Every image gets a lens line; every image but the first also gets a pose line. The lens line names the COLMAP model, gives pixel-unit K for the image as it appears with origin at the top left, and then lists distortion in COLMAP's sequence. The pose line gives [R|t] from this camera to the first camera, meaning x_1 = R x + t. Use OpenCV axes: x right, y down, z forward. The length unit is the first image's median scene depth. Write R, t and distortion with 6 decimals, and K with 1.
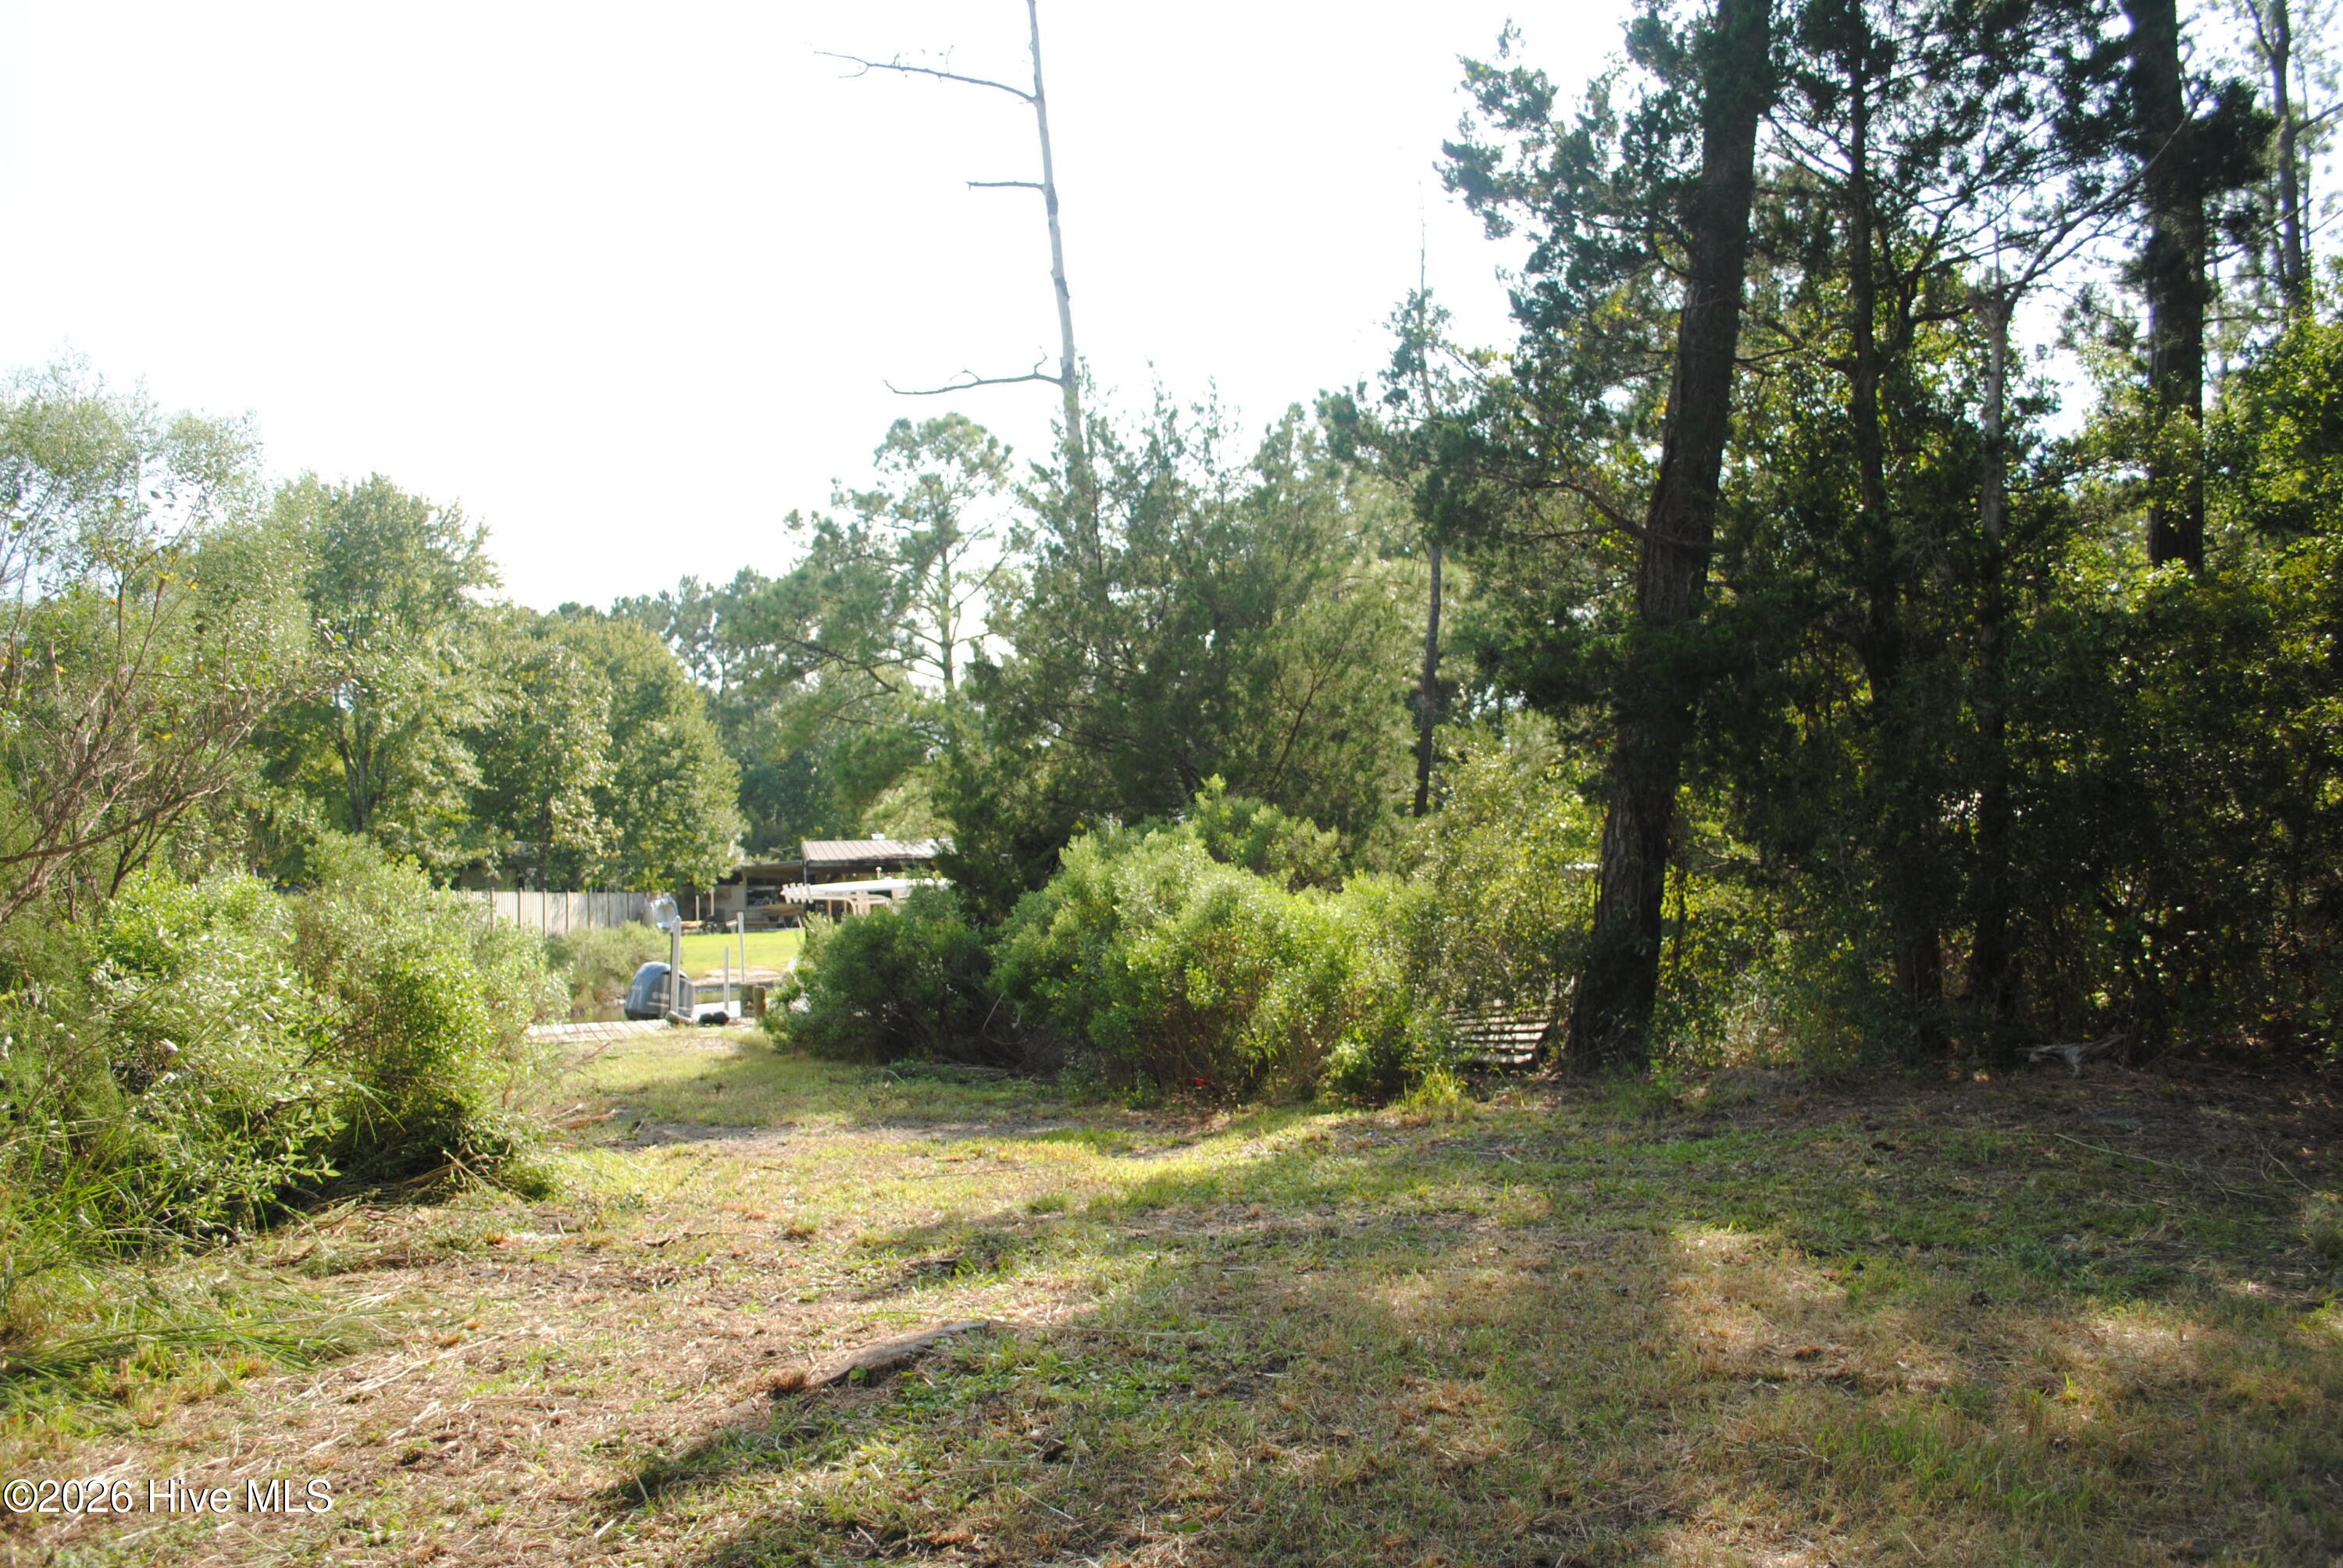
lens RADIAL K [[1877.7, 0, 1203.5], [0, 1877.7, 793.9], [0, 0, 1]] dist [-0.084971, 0.015154]
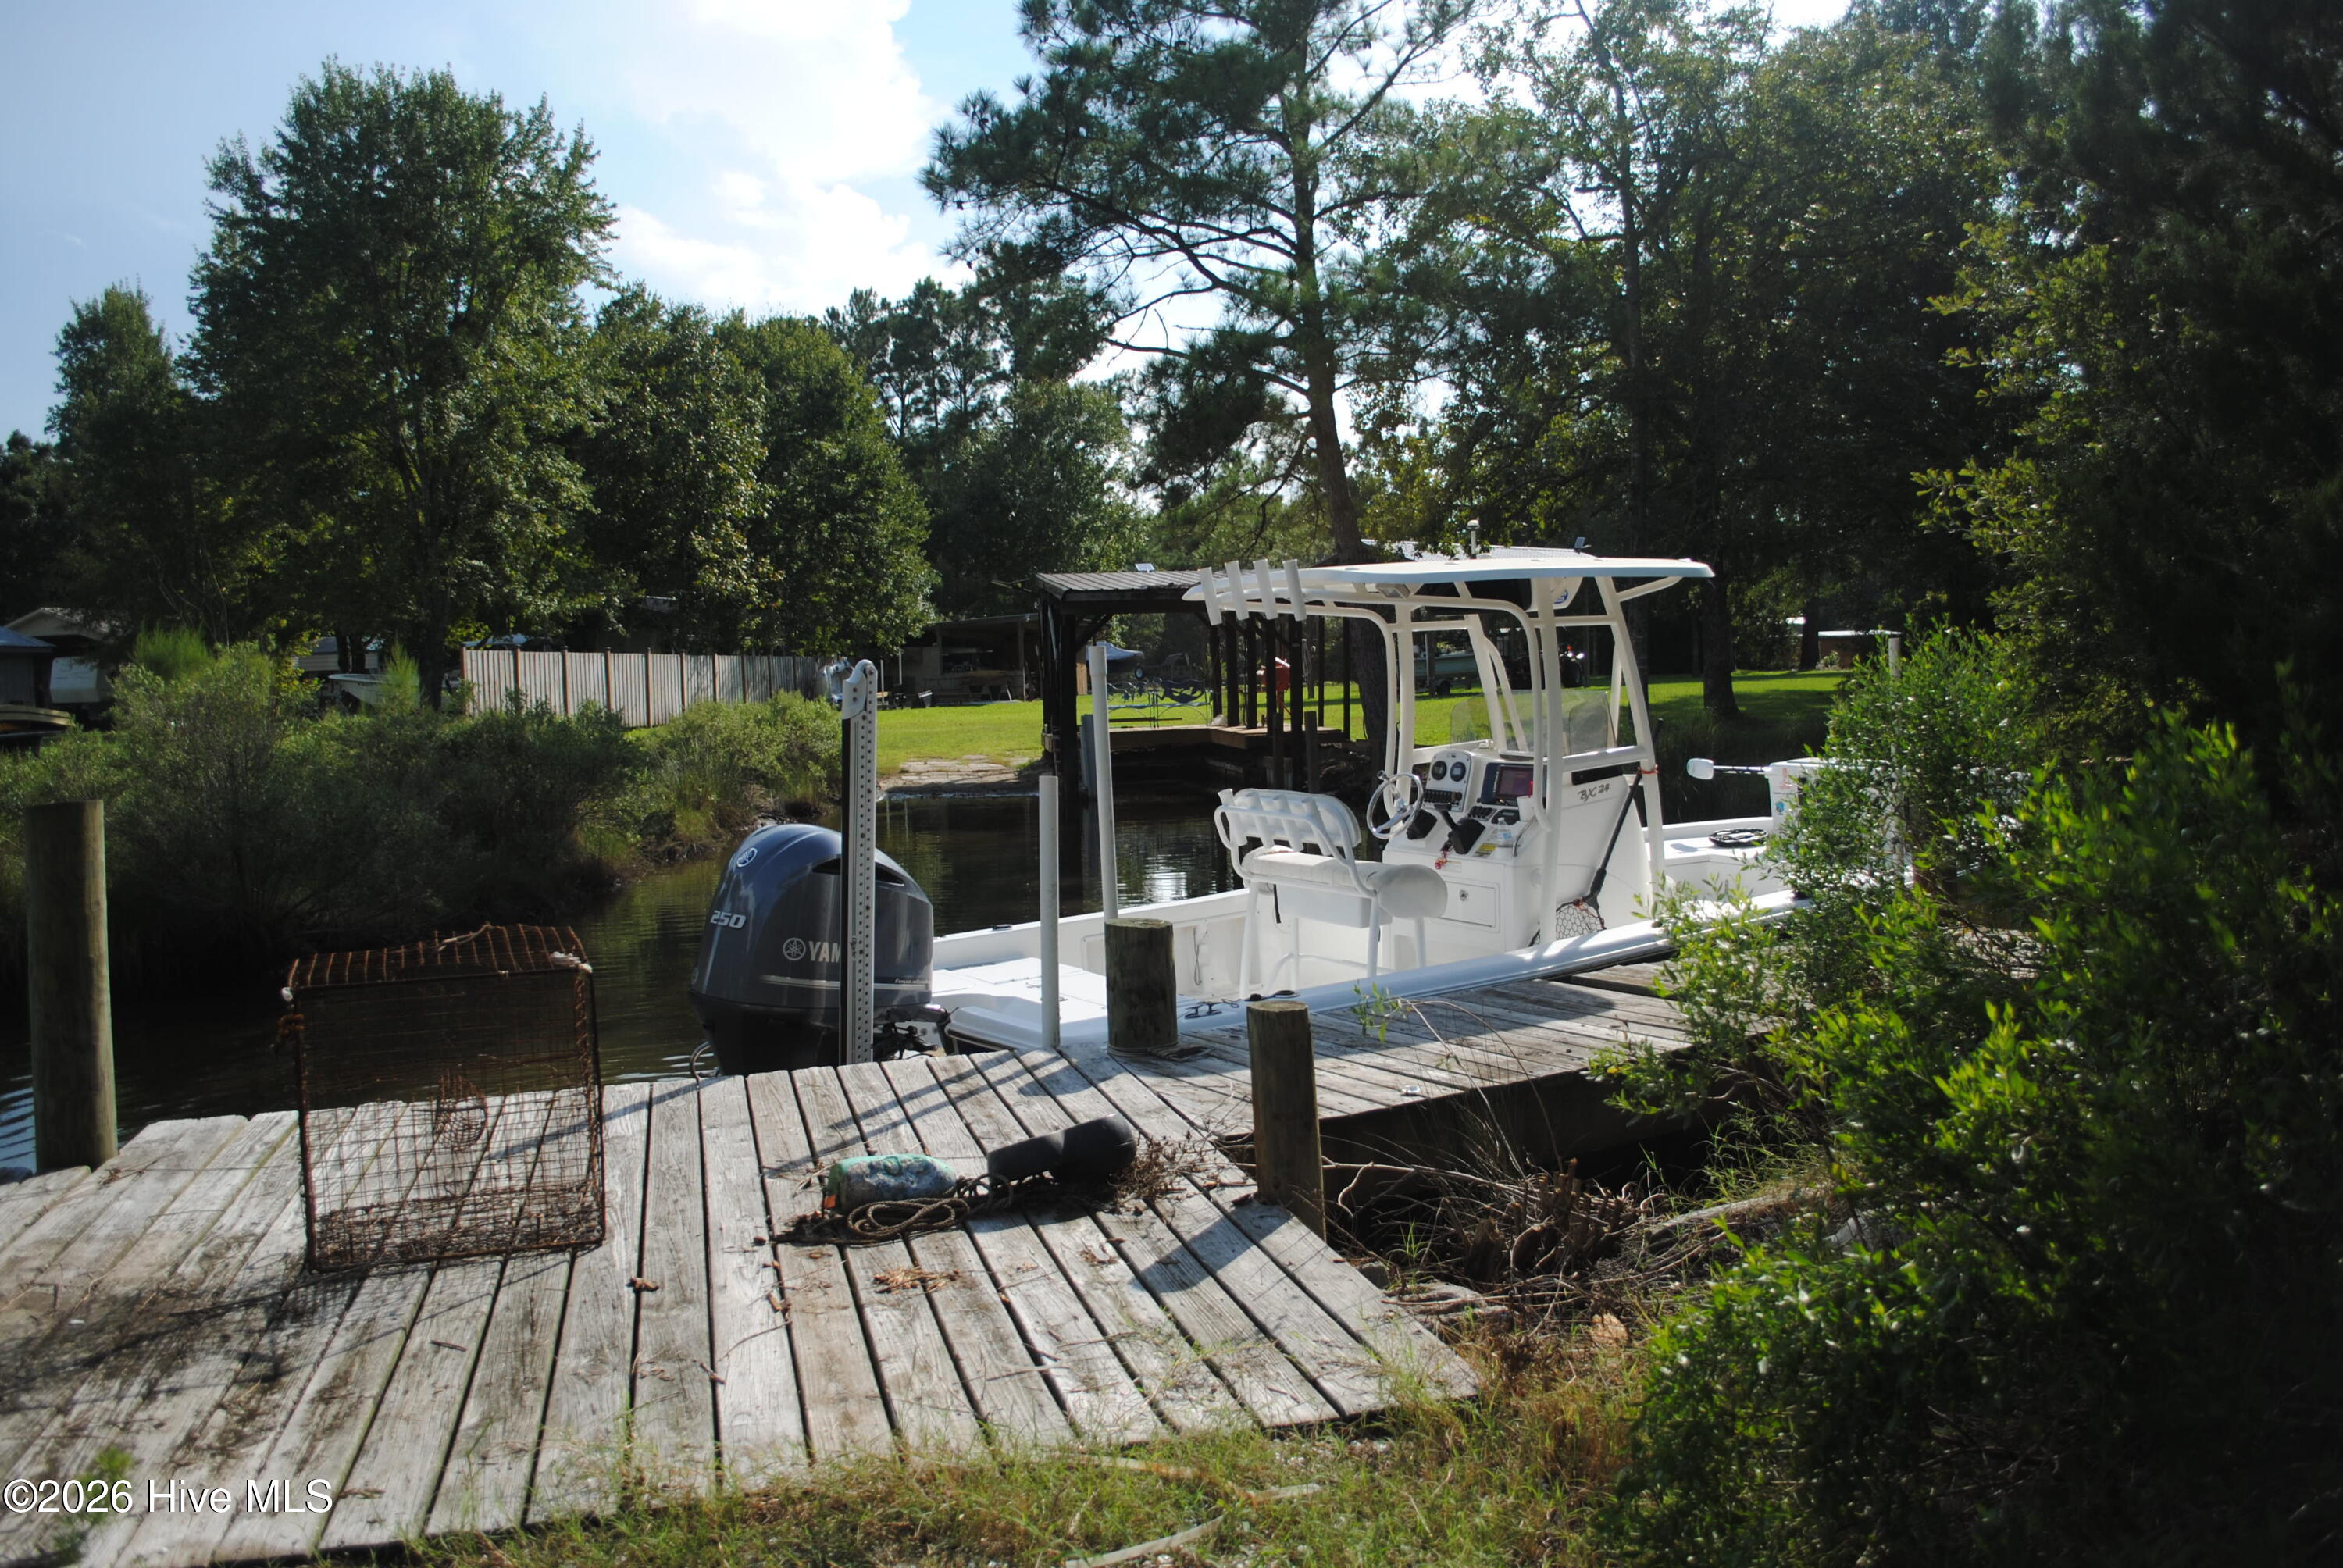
lens RADIAL K [[1856.1, 0, 1177.8], [0, 1856.1, 799.1], [0, 0, 1]] dist [-0.079010, 0.004015]
pose [[0.994715, 0.009037, -0.102278, -0.071504], [0.003808, 0.992186, 0.124706, 0.017239], [0.102606, -0.124436, 0.986908, 0.251631]]
